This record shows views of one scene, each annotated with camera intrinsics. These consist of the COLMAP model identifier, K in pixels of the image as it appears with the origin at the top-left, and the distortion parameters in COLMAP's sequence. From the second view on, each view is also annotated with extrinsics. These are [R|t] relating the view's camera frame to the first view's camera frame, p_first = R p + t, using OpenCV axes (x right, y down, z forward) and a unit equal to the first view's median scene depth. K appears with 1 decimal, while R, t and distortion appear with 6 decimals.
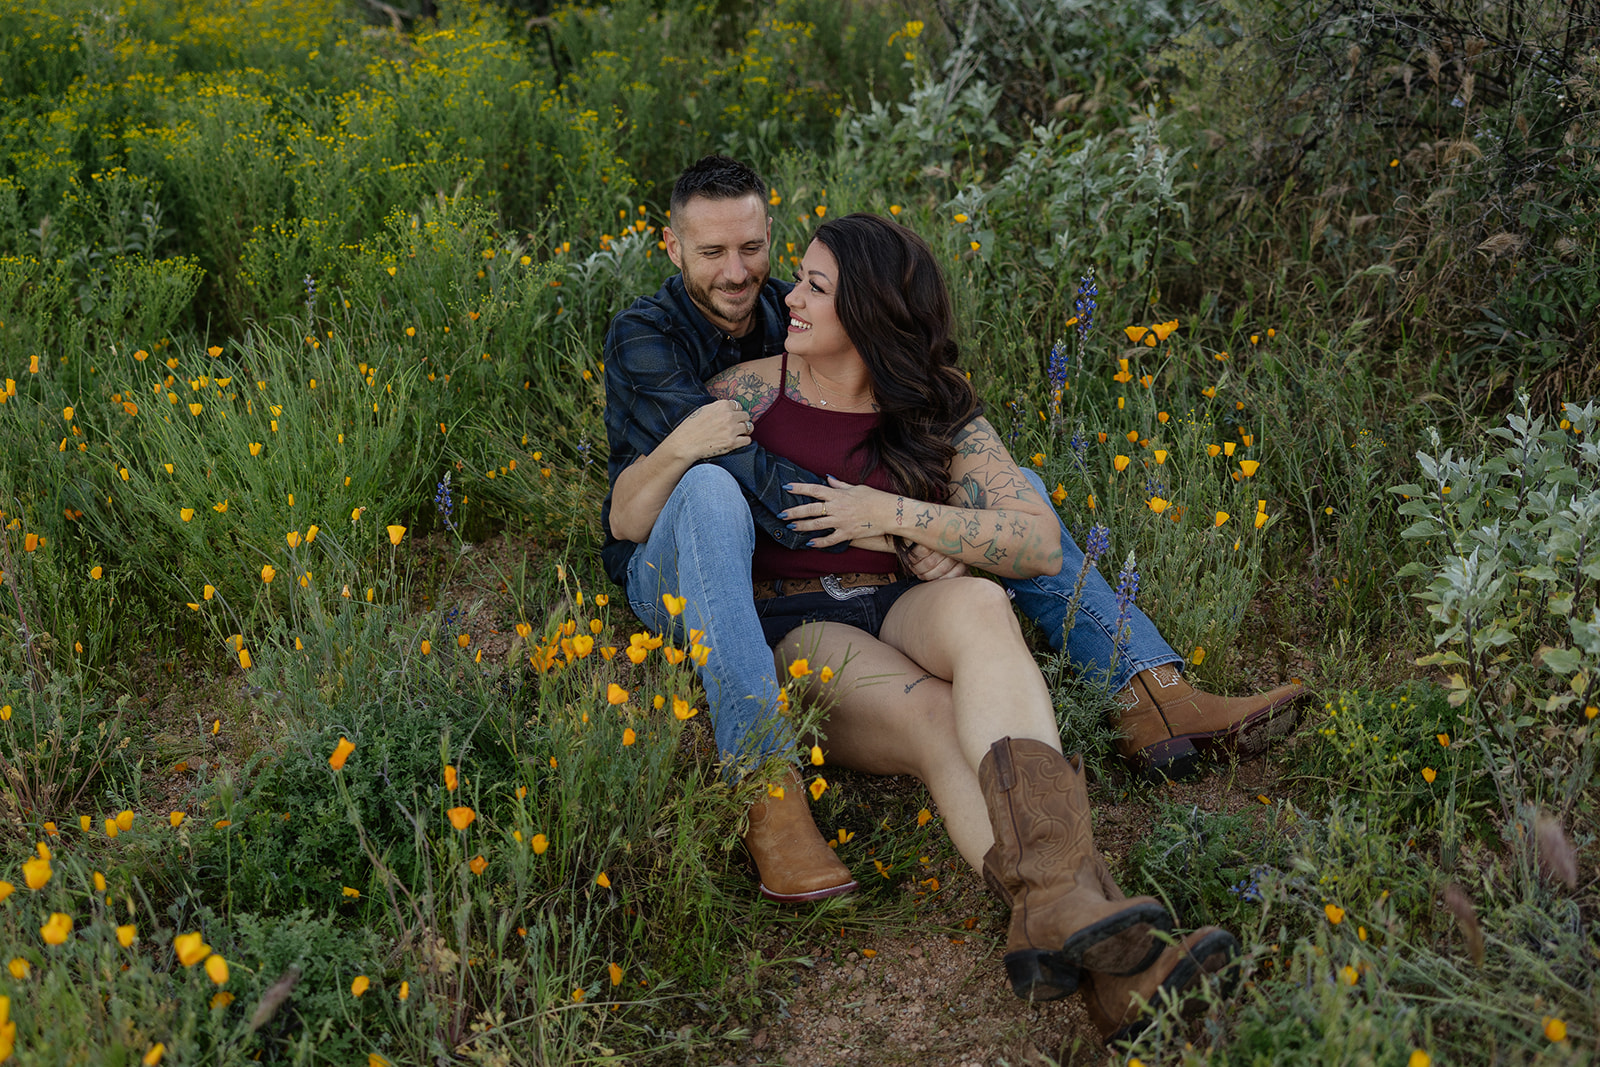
lens RADIAL K [[1782.3, 0, 702.6], [0, 1782.3, 530.9], [0, 0, 1]] dist [-0.002010, 0.017674]
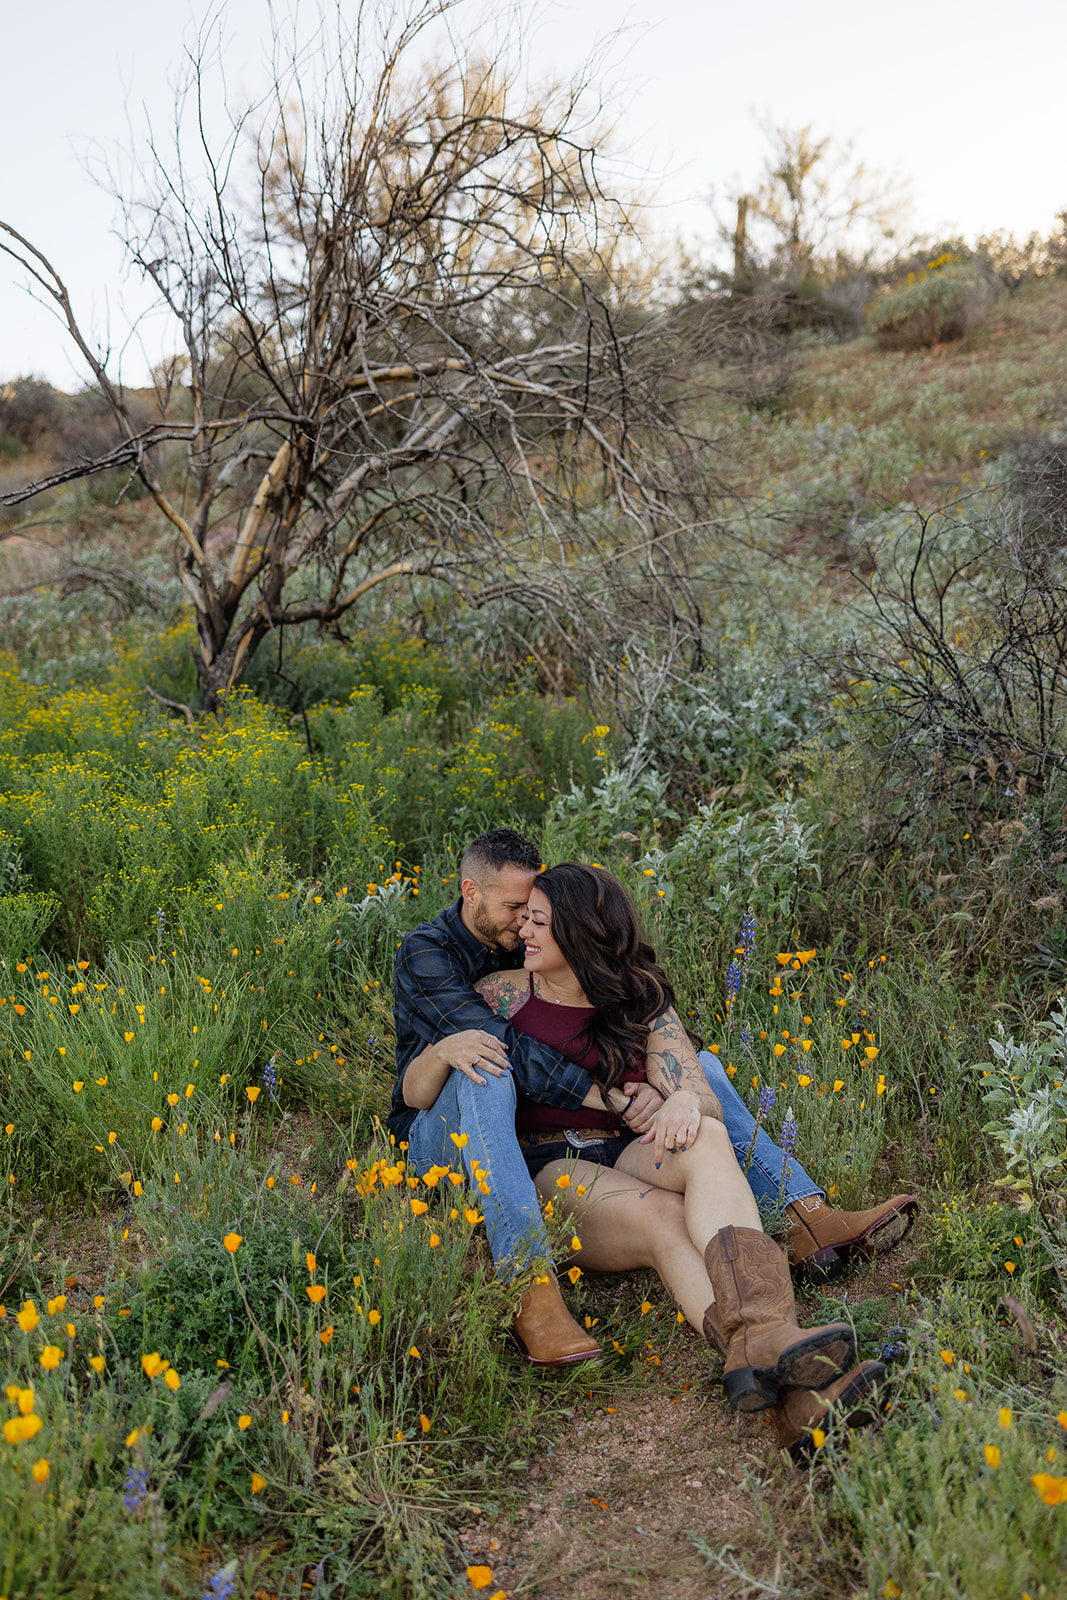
lens RADIAL K [[1620.0, 0, 533.5], [0, 1620.0, 800.0], [0, 0, 1]] dist [-0.015488, -0.004063]
pose [[0.995590, 0.015350, 0.092550, -0.050954], [0.005729, 0.974733, -0.223301, 0.038232], [-0.093639, 0.222847, 0.970346, -0.162566]]
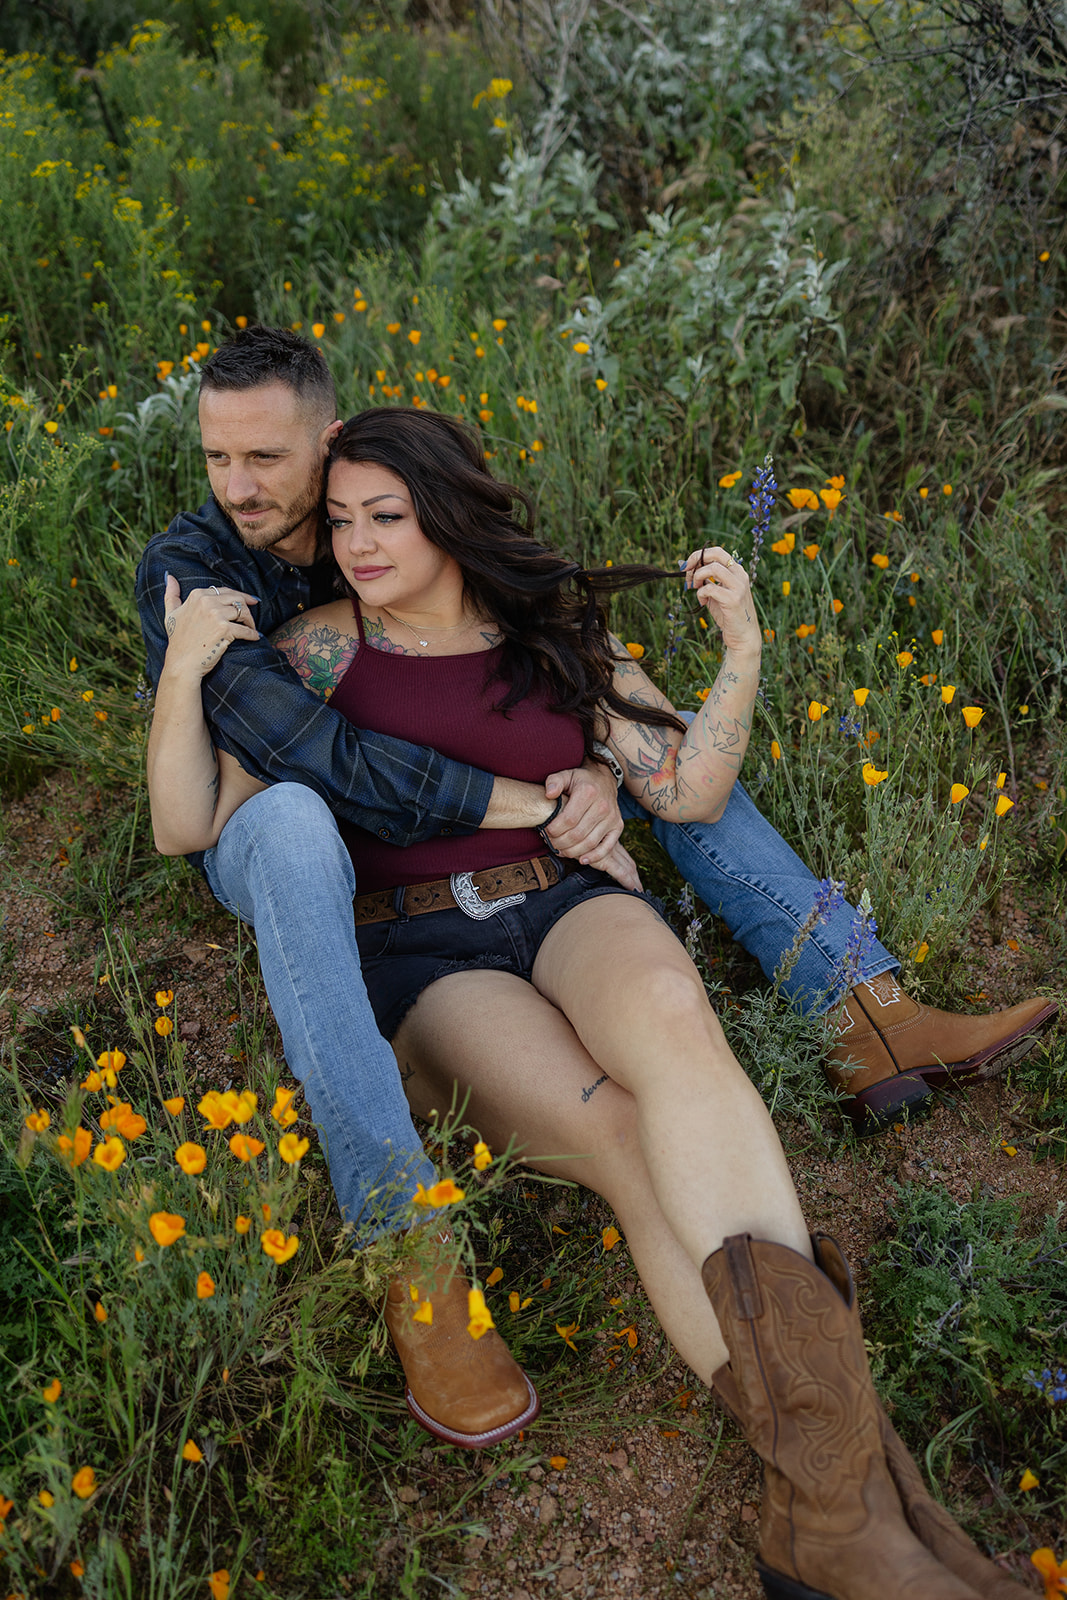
lens RADIAL K [[1477.7, 0, 533.5], [0, 1477.7, 800.0], [0, 0, 1]] dist [0.000275, 0.007377]
pose [[0.988347, -0.072700, 0.133736, 0.011823], [0.045155, 0.979057, 0.198515, -0.102877], [-0.145367, -0.190163, 0.970931, 0.272467]]
